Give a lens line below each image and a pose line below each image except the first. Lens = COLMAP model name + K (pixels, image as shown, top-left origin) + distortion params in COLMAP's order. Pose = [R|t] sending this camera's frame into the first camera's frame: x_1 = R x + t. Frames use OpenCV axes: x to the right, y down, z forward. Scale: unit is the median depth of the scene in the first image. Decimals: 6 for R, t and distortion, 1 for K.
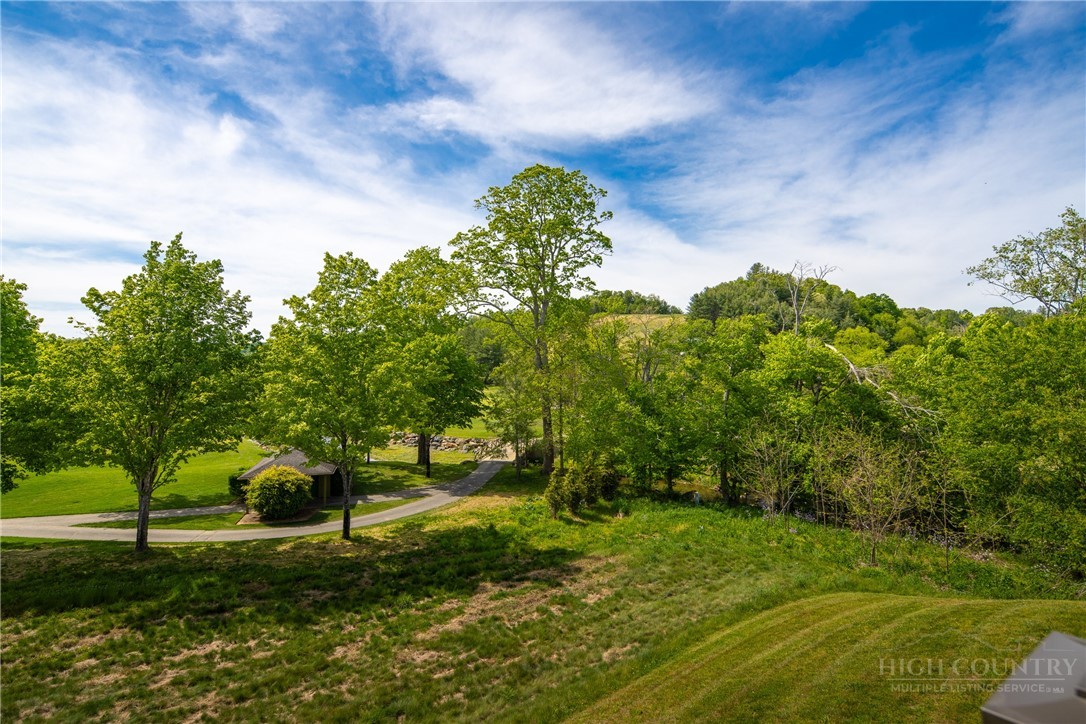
lens RADIAL K [[539.2, 0, 545.1], [0, 539.2, 293.1], [0, 0, 1]] dist [-0.001021, -0.000491]
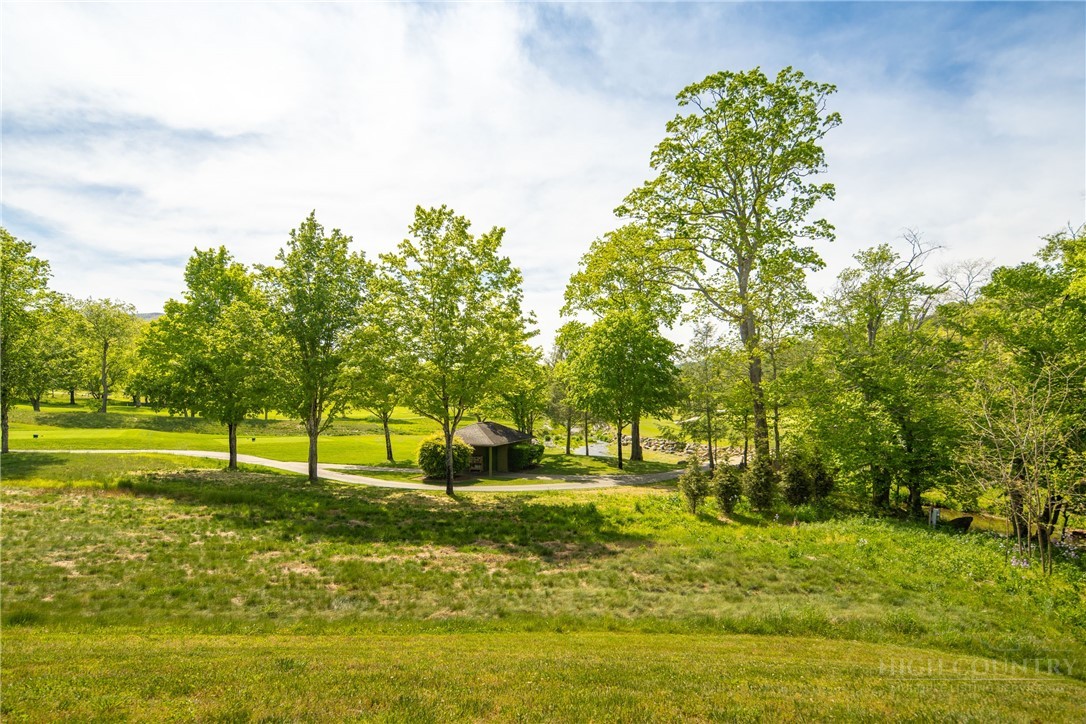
lens RADIAL K [[563.2, 0, 543.0], [0, 563.2, 362.0], [0, 0, 1]] dist [0.001092, 0.000344]
pose [[0.810289, -0.028618, -0.585332, 0.397195], [0.067592, 0.996705, 0.044839, 0.189248], [0.582120, -0.075897, 0.809553, 0.302519]]
